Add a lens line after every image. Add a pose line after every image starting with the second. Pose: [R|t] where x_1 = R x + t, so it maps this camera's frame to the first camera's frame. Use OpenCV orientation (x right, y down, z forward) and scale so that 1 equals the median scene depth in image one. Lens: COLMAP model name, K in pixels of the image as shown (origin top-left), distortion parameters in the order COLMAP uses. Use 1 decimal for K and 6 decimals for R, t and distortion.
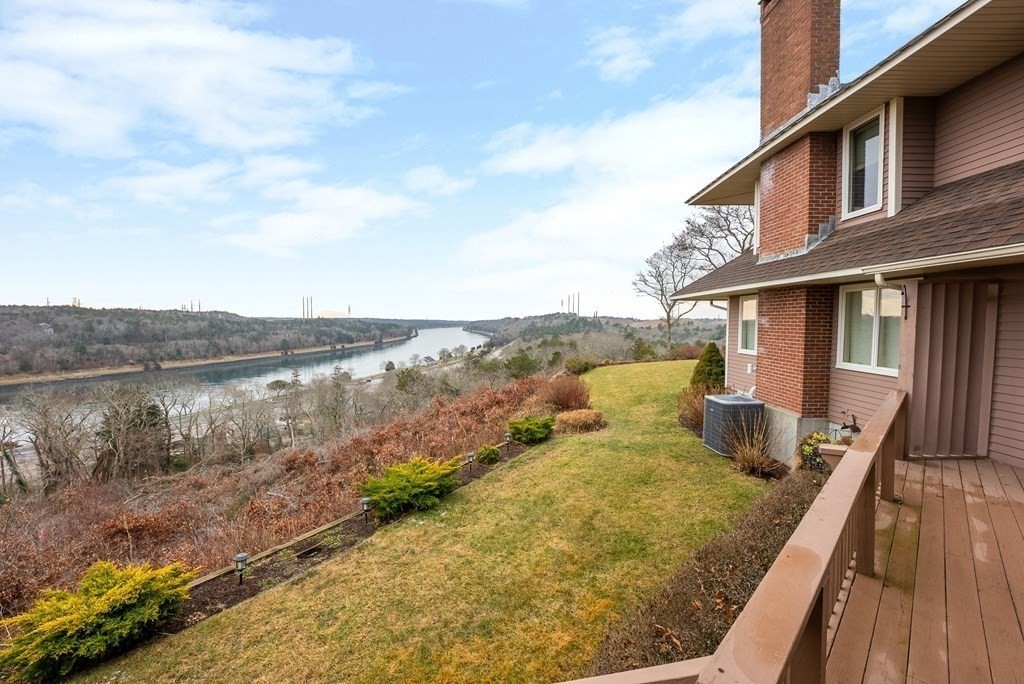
lens RADIAL K [[416.9, 0, 512.0], [0, 416.9, 342.0], [0, 0, 1]] dist [-0.026536, 0.000074]
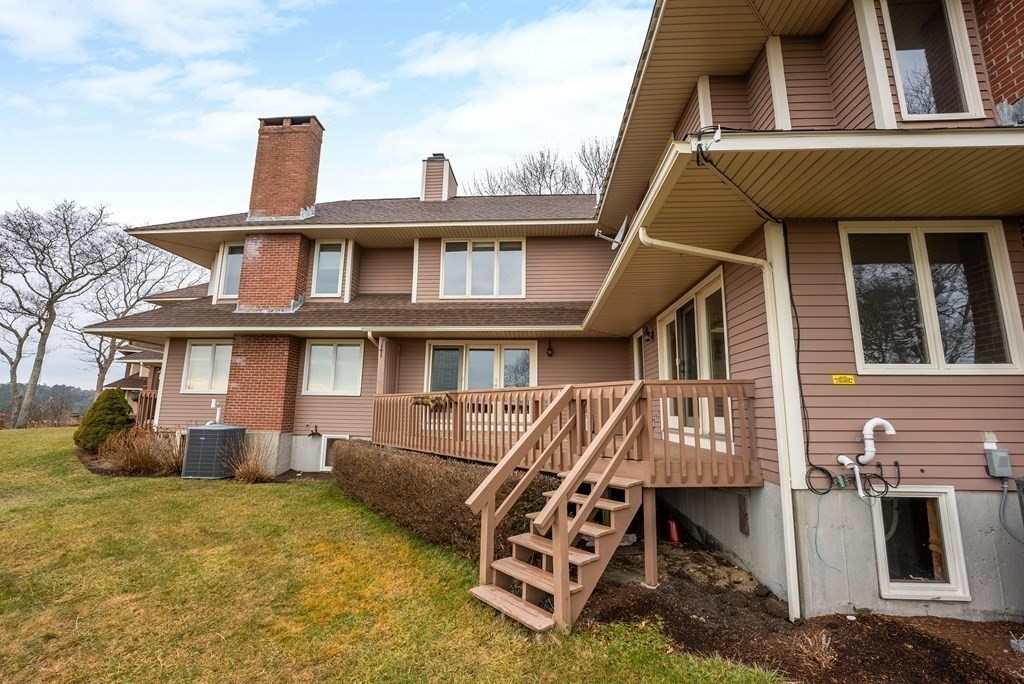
lens RADIAL K [[416.3, 0, 509.1], [0, 416.3, 342.1], [0, 0, 1]] dist [-0.030429, 0.004066]
pose [[0.050431, 0.163877, 0.985191, -0.597971], [0.040627, 0.985293, -0.165974, 0.142279], [-0.997901, 0.048396, 0.043031, 0.194015]]
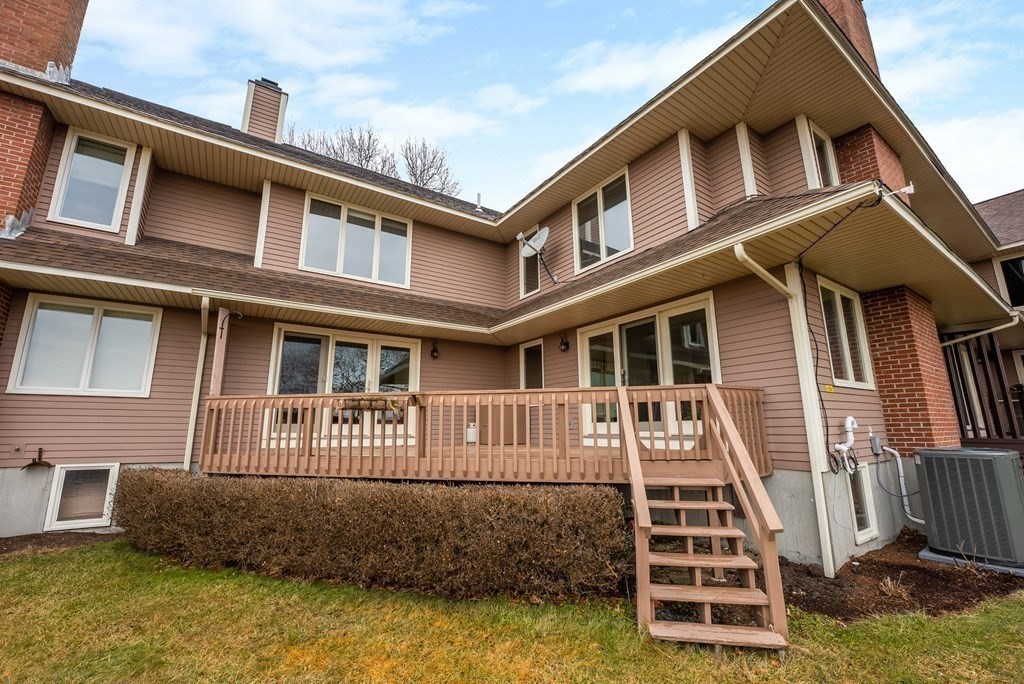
lens RADIAL K [[416.3, 0, 509.1], [0, 416.3, 342.1], [0, 0, 1]] dist [-0.030429, 0.004066]
pose [[-0.566745, 0.165419, 0.807116, -0.354096], [0.047611, 0.984575, -0.168358, 0.133938], [-0.822516, -0.056989, -0.565879, 0.621522]]
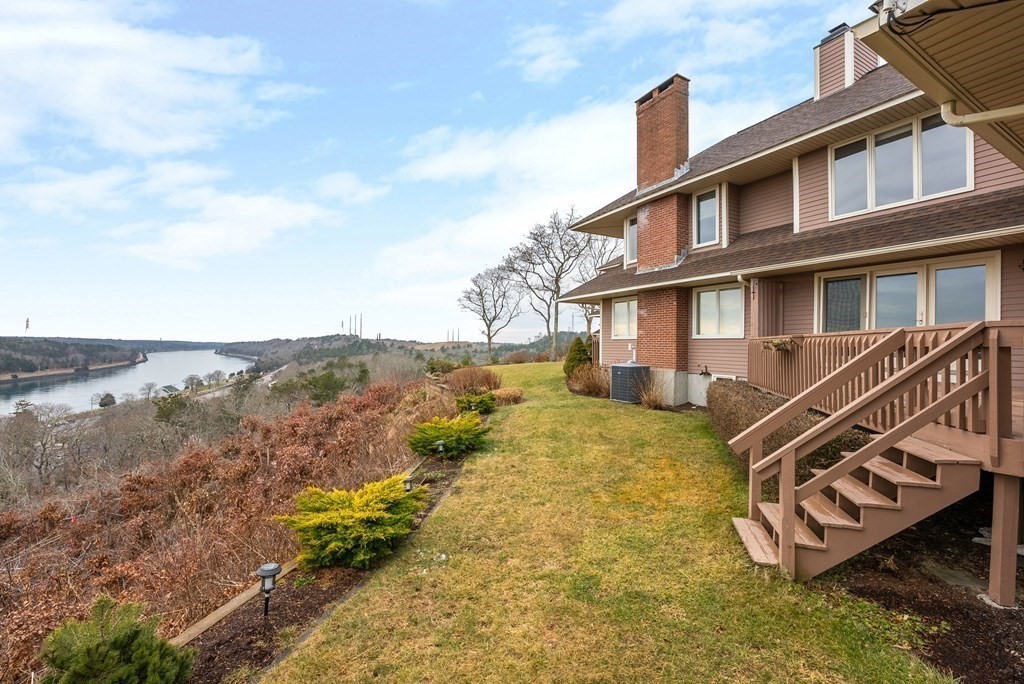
lens RADIAL K [[416.3, 0, 509.1], [0, 416.3, 342.1], [0, 0, 1]] dist [-0.030429, 0.004066]
pose [[0.875503, 0.008942, 0.483131, -0.596368], [0.017434, 0.998593, -0.050076, 0.138103], [-0.482899, 0.052265, 0.874115, -0.070184]]
